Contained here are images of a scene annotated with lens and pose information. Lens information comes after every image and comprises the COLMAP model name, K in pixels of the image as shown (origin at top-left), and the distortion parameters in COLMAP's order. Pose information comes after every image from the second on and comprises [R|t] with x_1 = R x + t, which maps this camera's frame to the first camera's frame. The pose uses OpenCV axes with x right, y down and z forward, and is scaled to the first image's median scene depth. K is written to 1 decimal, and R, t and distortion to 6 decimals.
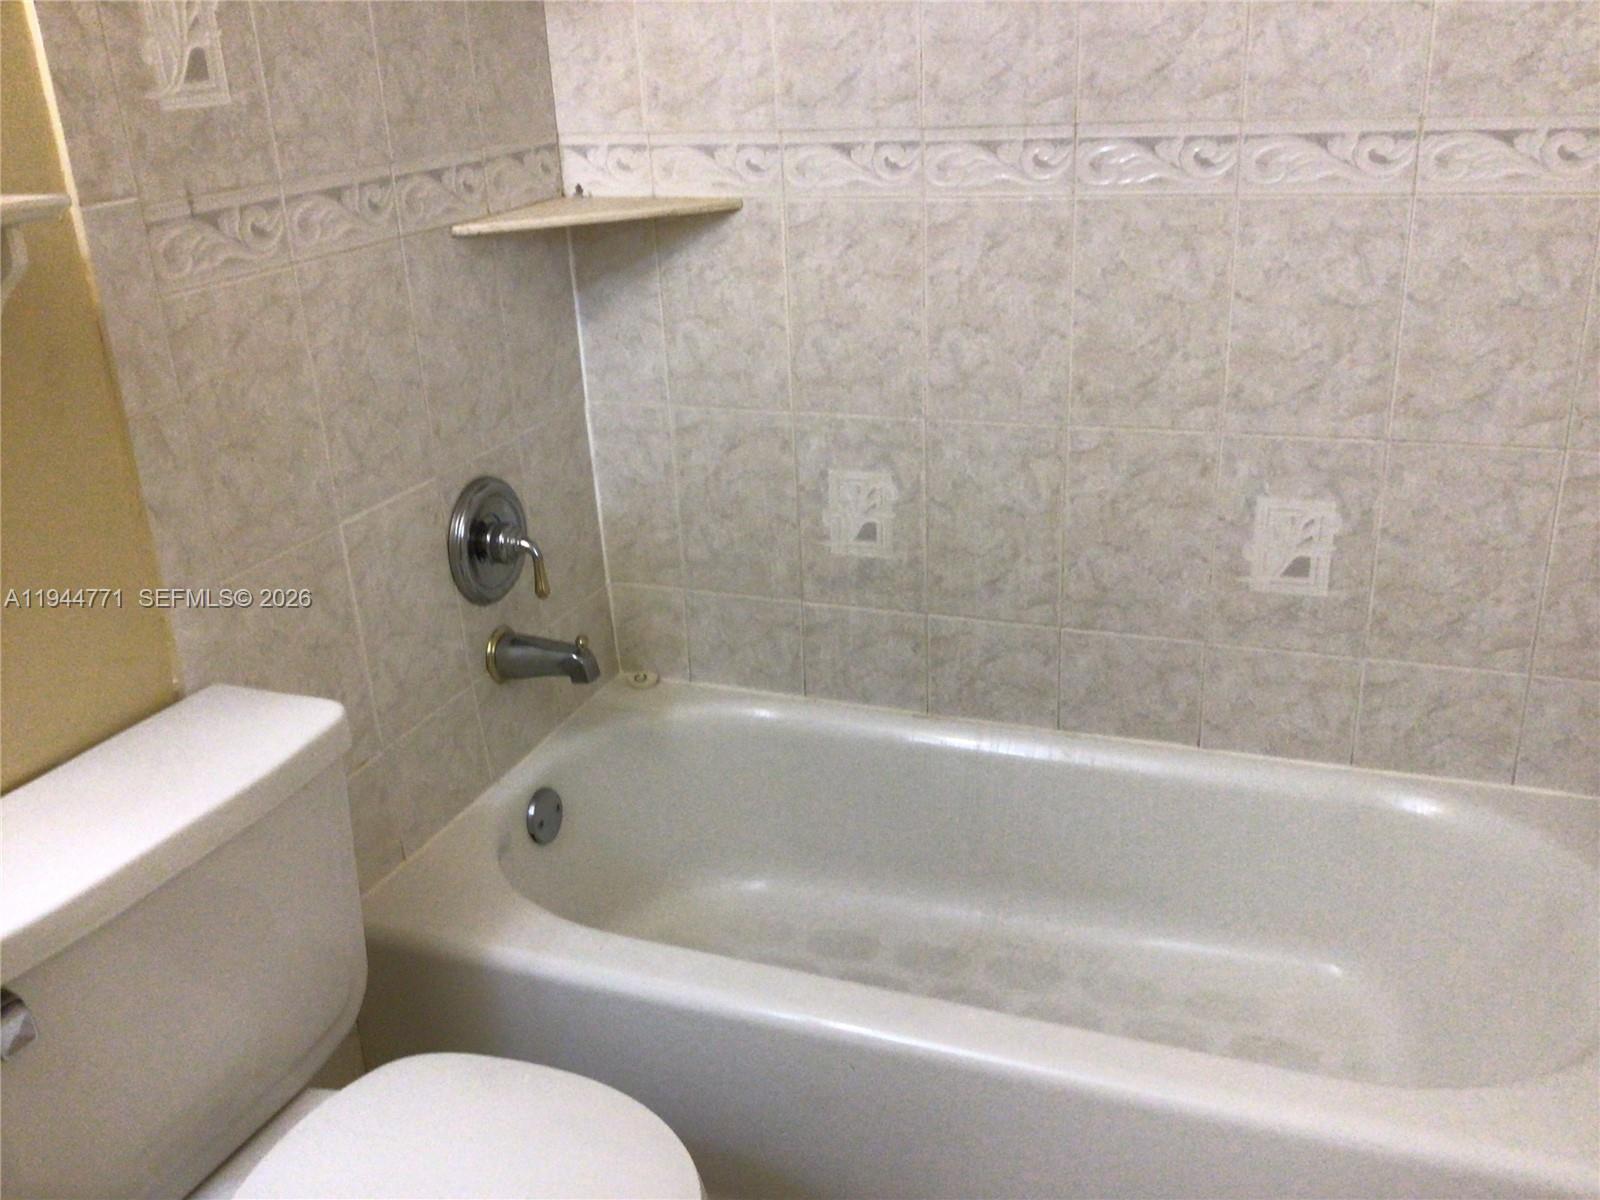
lens RADIAL K [[1461.1, 0, 800.0], [0, 1461.1, 600.0], [0, 0, 1]] dist [0.172073, -0.315124]
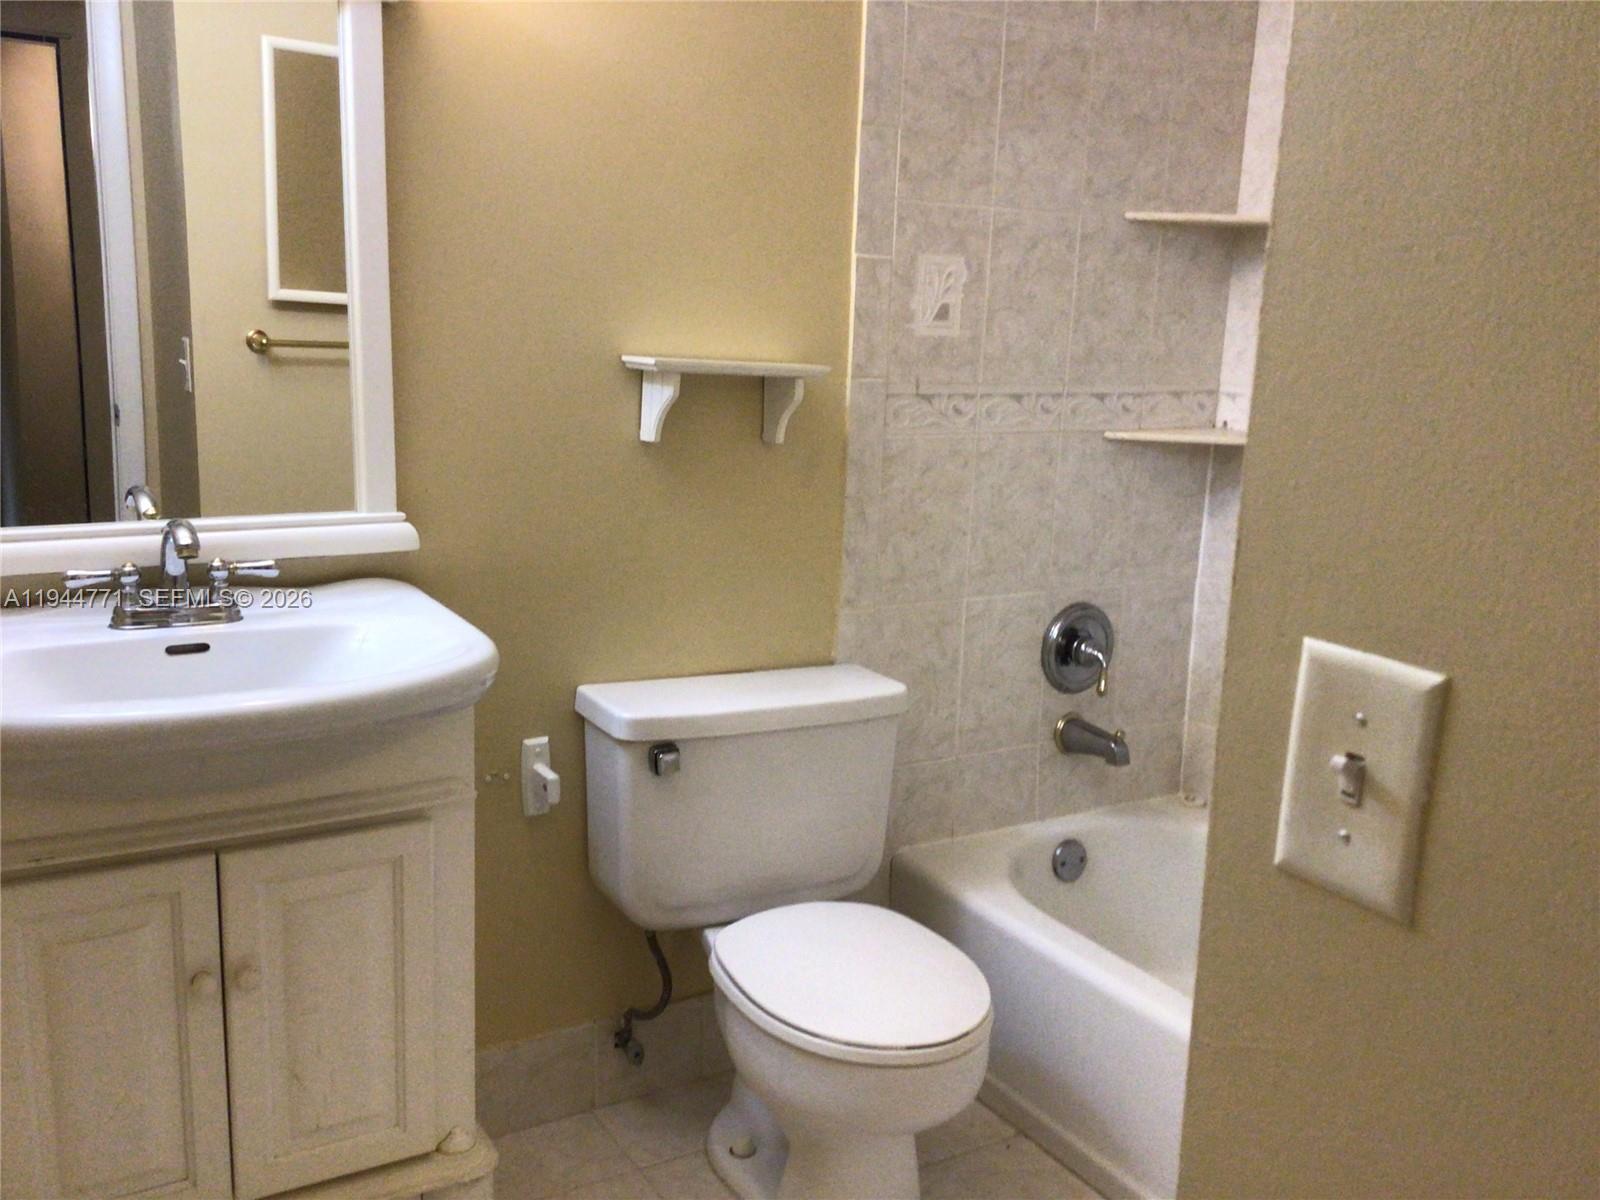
lens RADIAL K [[1468.5, 0, 800.0], [0, 1468.5, 600.0], [0, 0, 1]] dist [0.134080, 0.004860]
pose [[0.793163, 0.201544, -0.574693, 0.390346], [-0.297176, 0.951764, -0.076365, 0.105639], [0.531581, 0.231355, 0.814799, -0.307064]]
